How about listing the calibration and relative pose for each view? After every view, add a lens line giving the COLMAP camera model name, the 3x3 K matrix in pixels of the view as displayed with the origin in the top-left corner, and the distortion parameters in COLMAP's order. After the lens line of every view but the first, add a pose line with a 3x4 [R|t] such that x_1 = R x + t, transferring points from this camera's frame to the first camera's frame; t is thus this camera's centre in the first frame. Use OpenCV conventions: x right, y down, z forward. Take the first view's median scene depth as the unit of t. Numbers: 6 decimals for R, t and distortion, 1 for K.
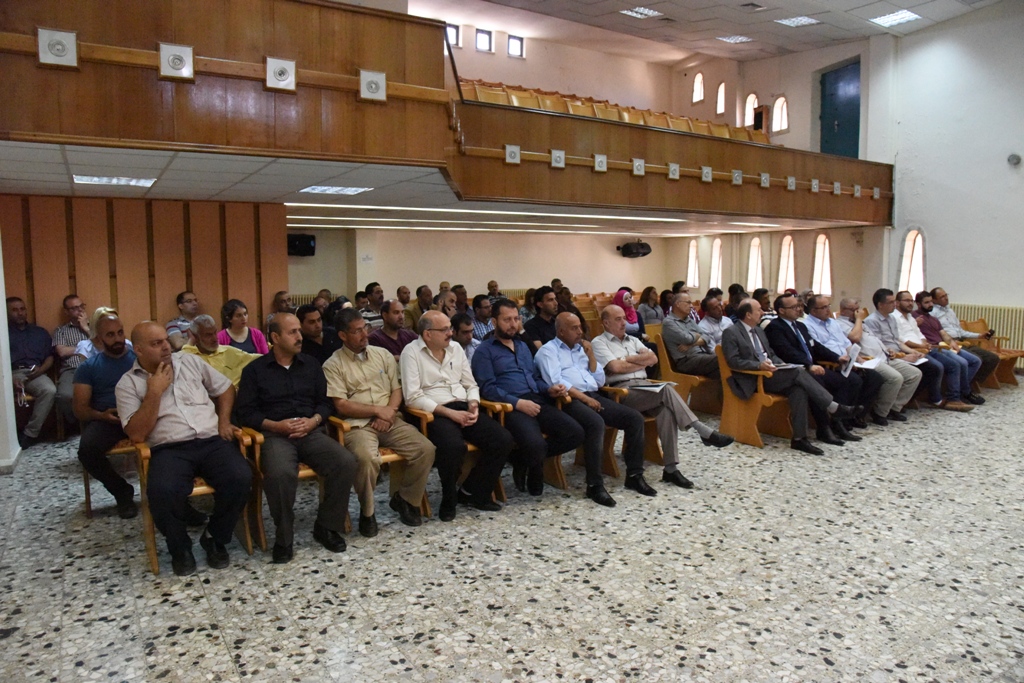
lens RADIAL K [[700.5, 0, 493.1], [0, 700.5, 320.0], [0, 0, 1]] dist [-0.088885, 0.016489]
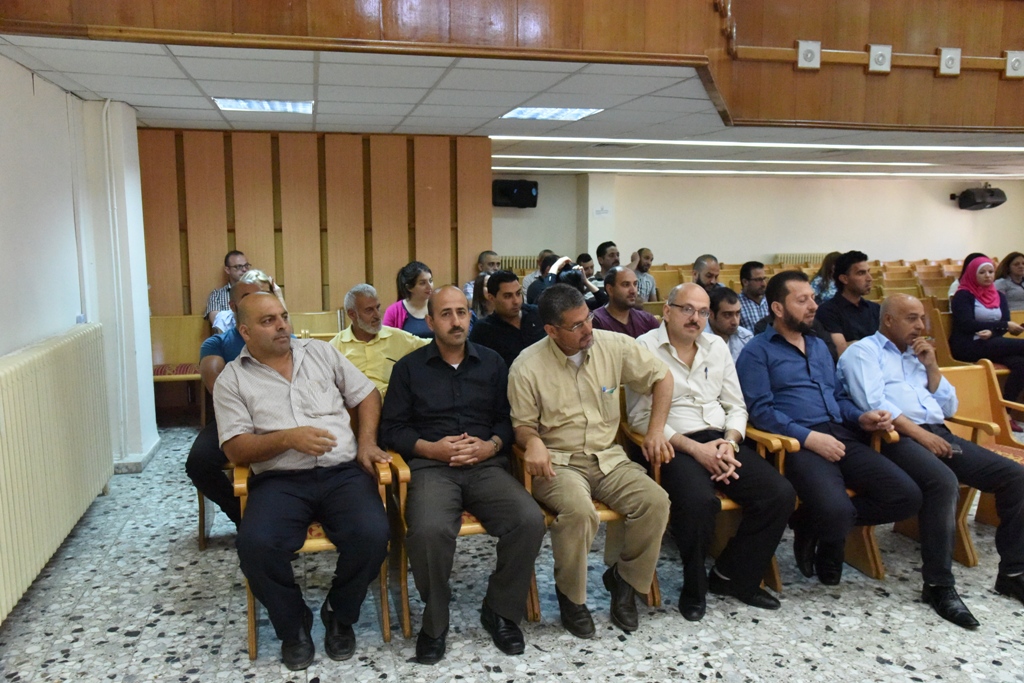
lens RADIAL K [[861.0, 0, 501.4], [0, 861.0, 347.3], [0, 0, 1]] dist [-0.045480, 0.060857]
pose [[0.956296, 0.045158, -0.288893, -0.009806], [-0.025310, 0.997078, 0.072078, -0.010862], [0.291304, -0.061616, 0.954644, 0.198738]]
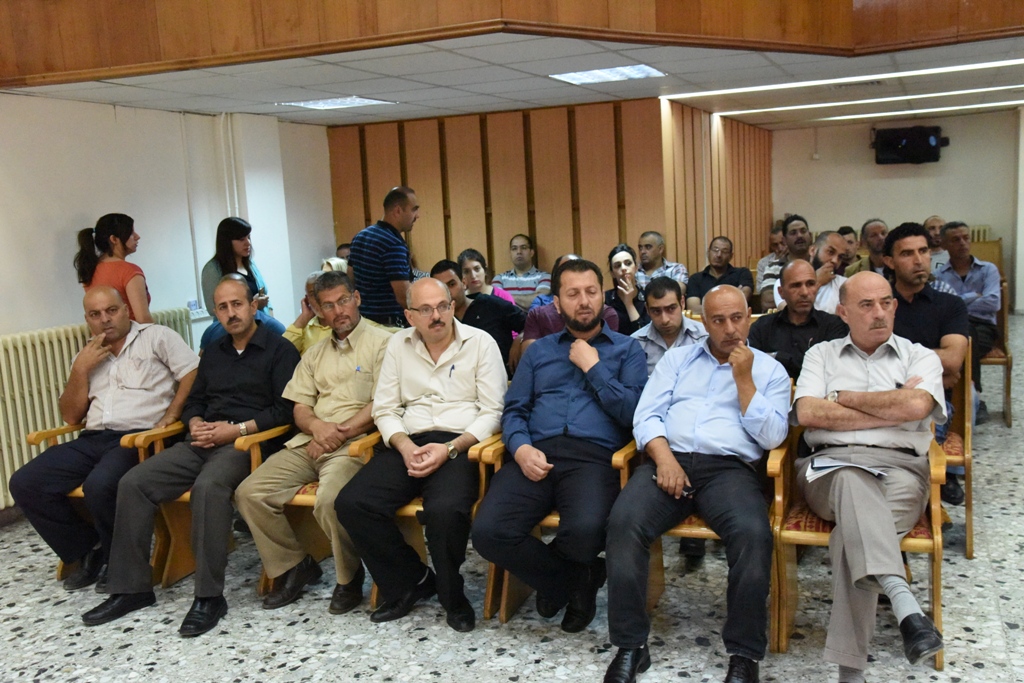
lens RADIAL K [[971.9, 0, 448.7], [0, 971.9, 348.0], [0, 0, 1]] dist [0.079746, 0.000000]
pose [[0.610692, 0.083959, -0.787404, 0.602563], [-0.011233, 0.995182, 0.097402, -0.036475], [0.791788, -0.050638, 0.608693, 0.500104]]
